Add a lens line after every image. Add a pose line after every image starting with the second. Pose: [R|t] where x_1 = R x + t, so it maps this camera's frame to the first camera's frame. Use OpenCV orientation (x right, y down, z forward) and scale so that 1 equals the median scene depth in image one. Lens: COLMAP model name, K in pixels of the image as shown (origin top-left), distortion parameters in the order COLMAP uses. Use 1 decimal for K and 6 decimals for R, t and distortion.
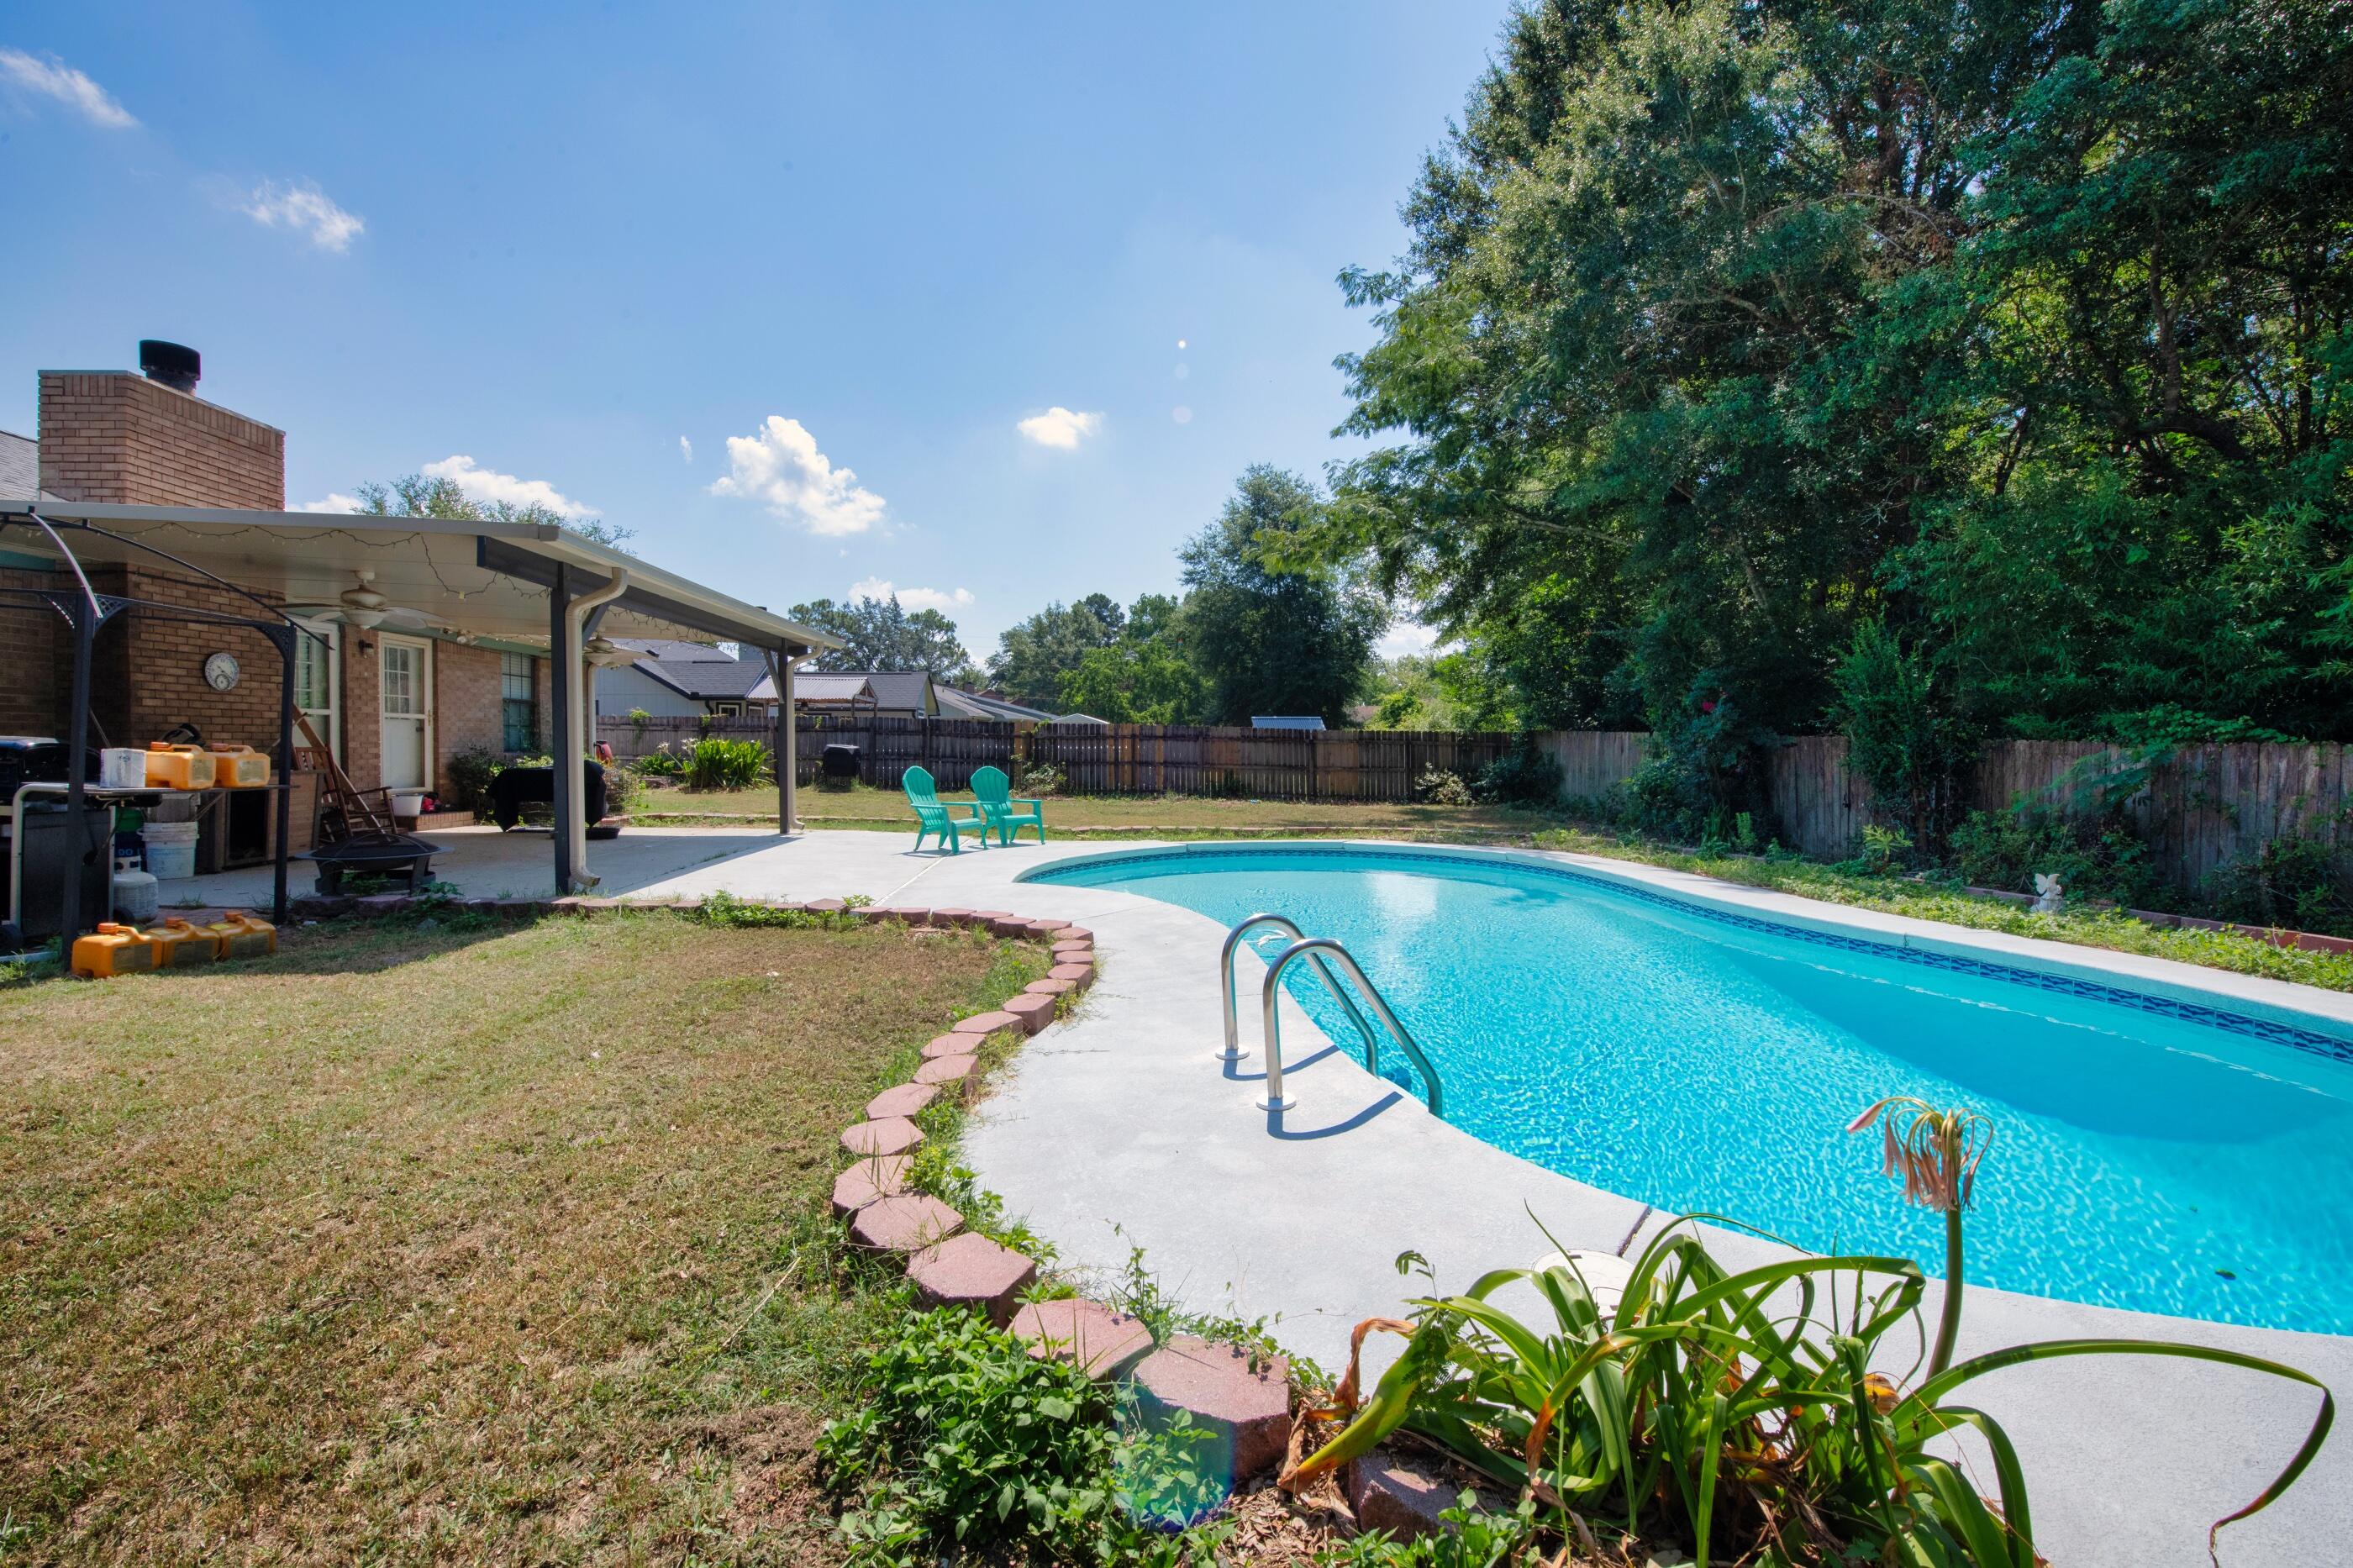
lens RADIAL K [[939.6, 0, 1167.0], [0, 939.6, 764.3], [0, 0, 1]] dist [-0.002376, -0.000132]
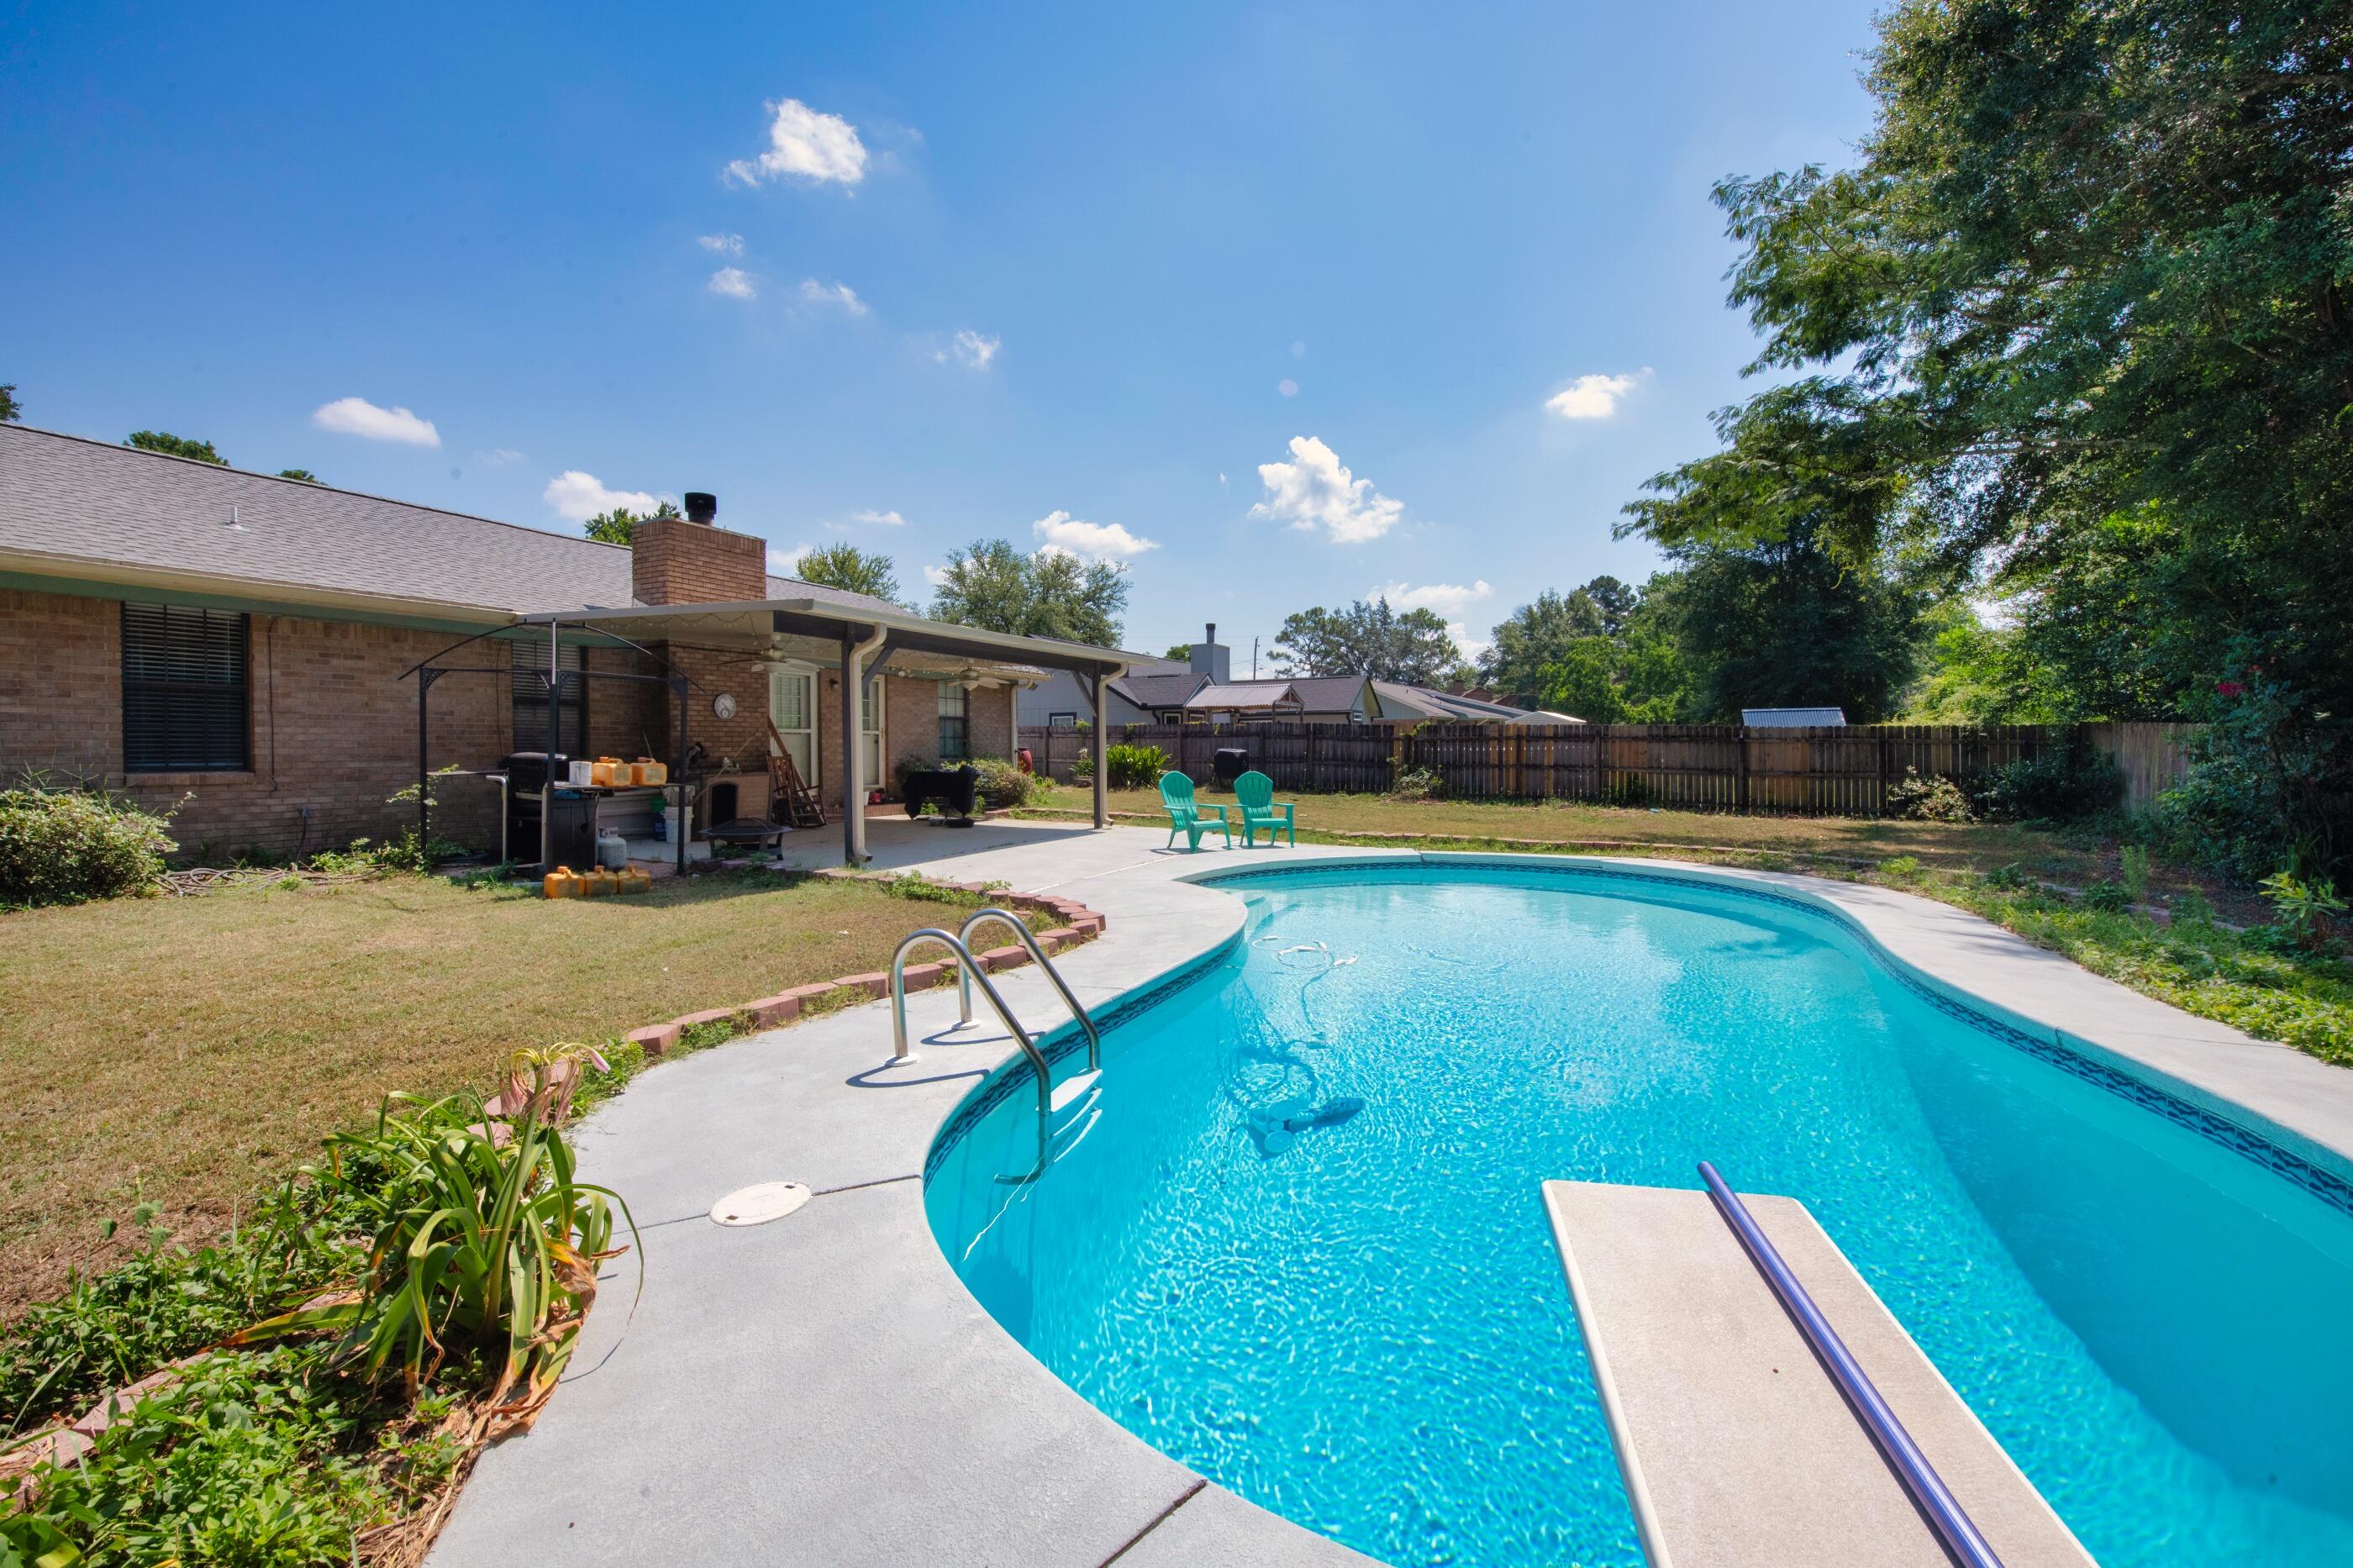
lens RADIAL K [[974.0, 0, 1213.4], [0, 974.0, 736.3], [0, 0, 1]] dist [0.002164, 0.000140]
pose [[0.866540, -0.014021, -0.498911, 0.183762], [-0.000314, 0.999590, -0.028636, -0.002989], [0.499108, 0.024971, 0.866180, 0.018580]]
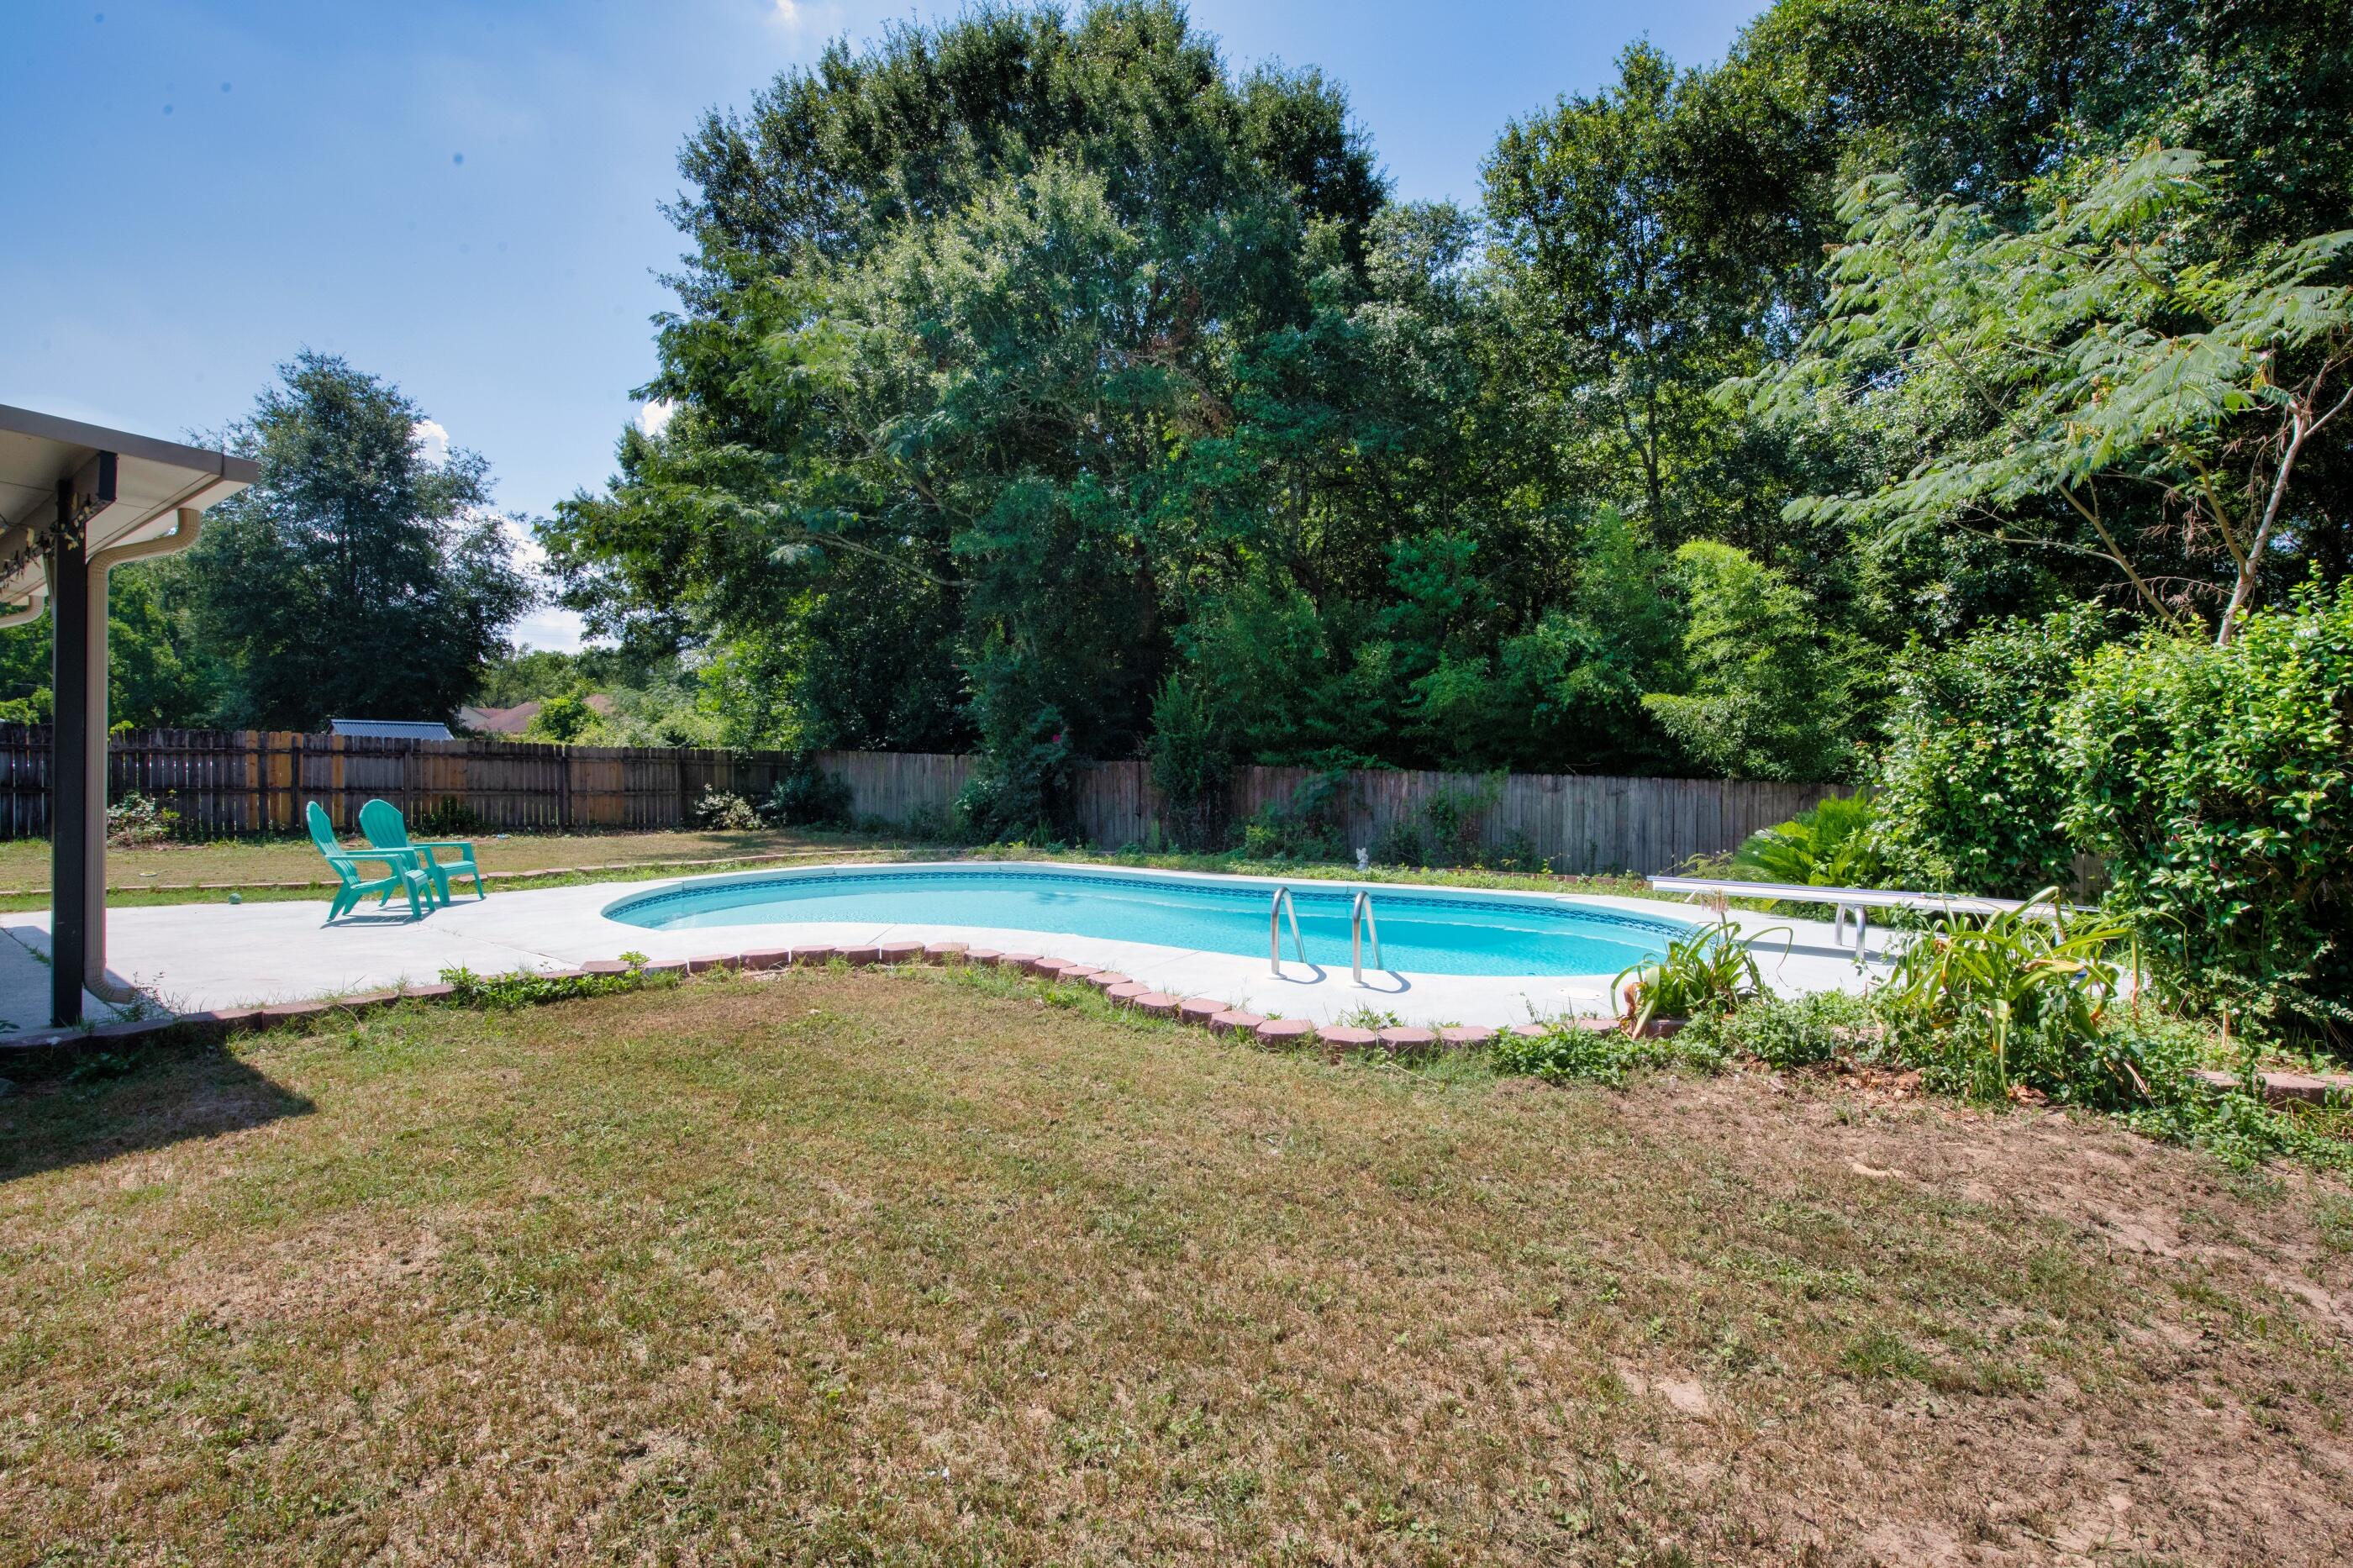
lens RADIAL K [[1106.6, 0, 1176.5], [0, 1106.6, 784.0], [0, 0, 1]] dist [0.001017, 0.000270]
pose [[0.625998, -0.011612, 0.779738, -0.264315], [0.008219, 0.999932, 0.008292, -0.006776], [-0.779782, 0.001218, 0.626051, -0.004332]]
